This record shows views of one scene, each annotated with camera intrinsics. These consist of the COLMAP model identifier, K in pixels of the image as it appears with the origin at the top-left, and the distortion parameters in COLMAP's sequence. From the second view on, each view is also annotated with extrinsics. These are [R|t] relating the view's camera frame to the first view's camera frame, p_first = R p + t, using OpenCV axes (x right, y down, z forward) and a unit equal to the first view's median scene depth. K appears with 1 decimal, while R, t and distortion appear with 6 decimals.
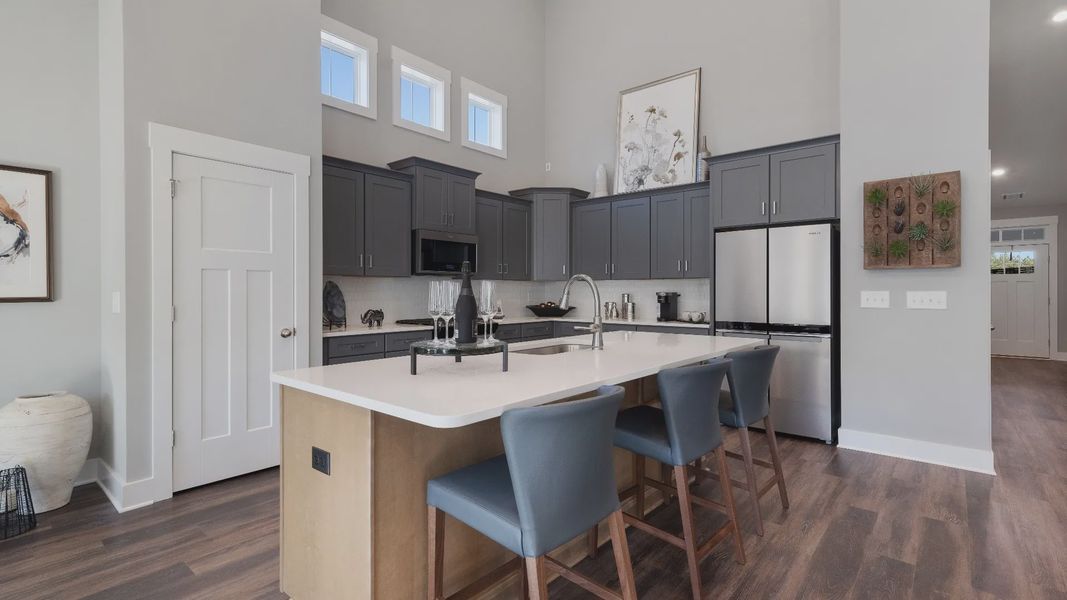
lens RADIAL K [[477.6, 0, 530.1], [0, 477.6, 295.1], [0, 0, 1]] dist [-0.005350, 0.000754]
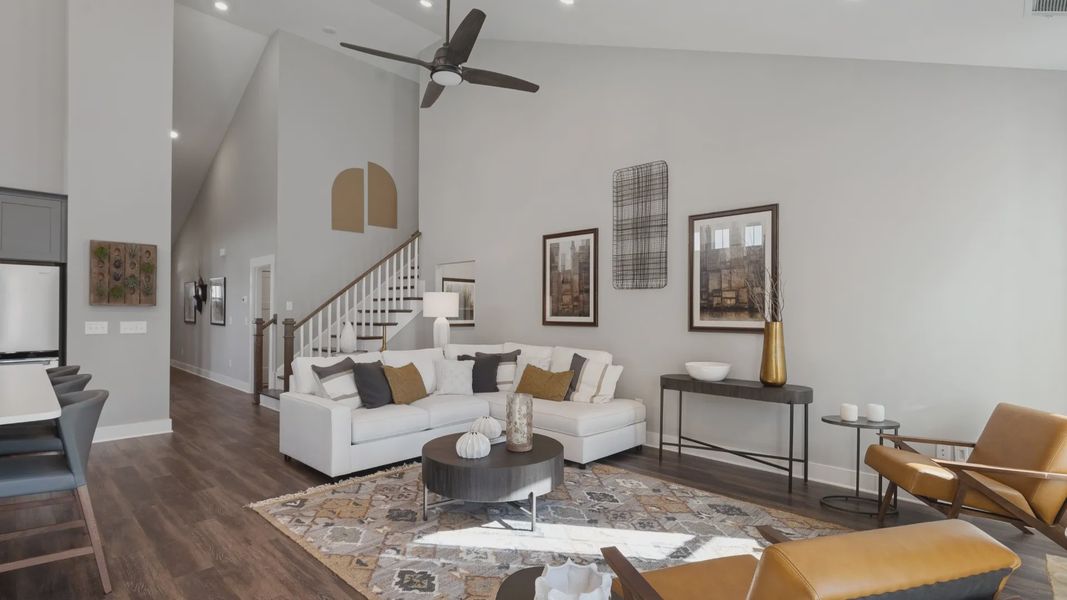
lens RADIAL K [[514.5, 0, 529.7], [0, 514.5, 302.9], [0, 0, 1]] dist [-0.001787, 0.000092]
pose [[0.037986, 0.018844, 0.999101, -0.615044], [-0.000192, 0.999822, -0.018851, -0.031303], [-0.999278, 0.000525, 0.037983, -0.246845]]
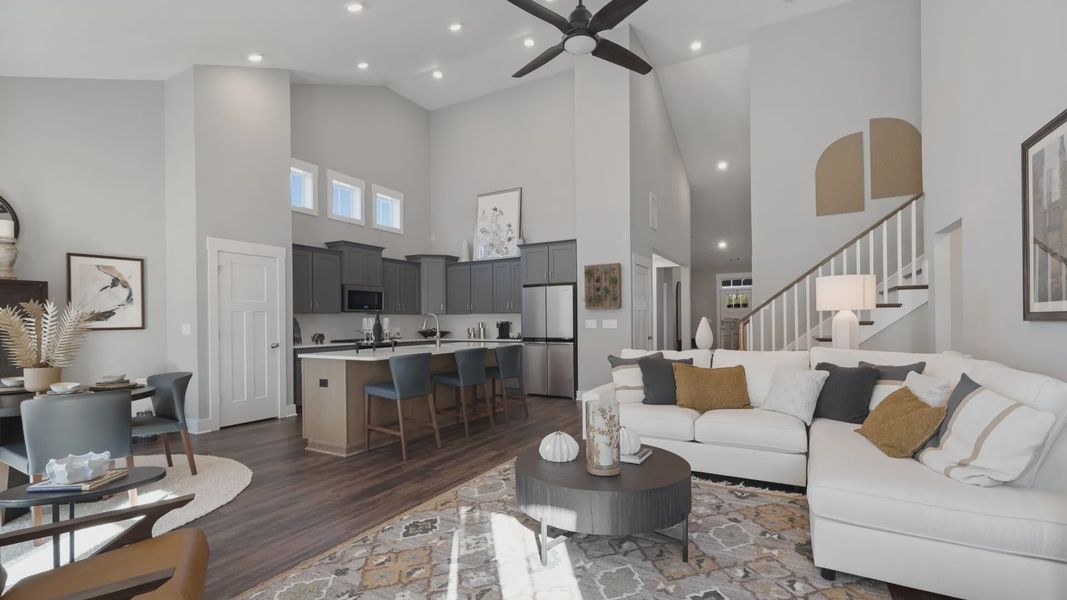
lens RADIAL K [[477.6, 0, 533.2], [0, 477.6, 321.2], [0, 0, 1]] dist [-0.005350, 0.000754]
pose [[0.982382, -0.008731, 0.186680, 0.104602], [0.010279, 0.999920, -0.007329, 0.008279], [-0.186601, 0.009119, 0.982393, -0.840116]]
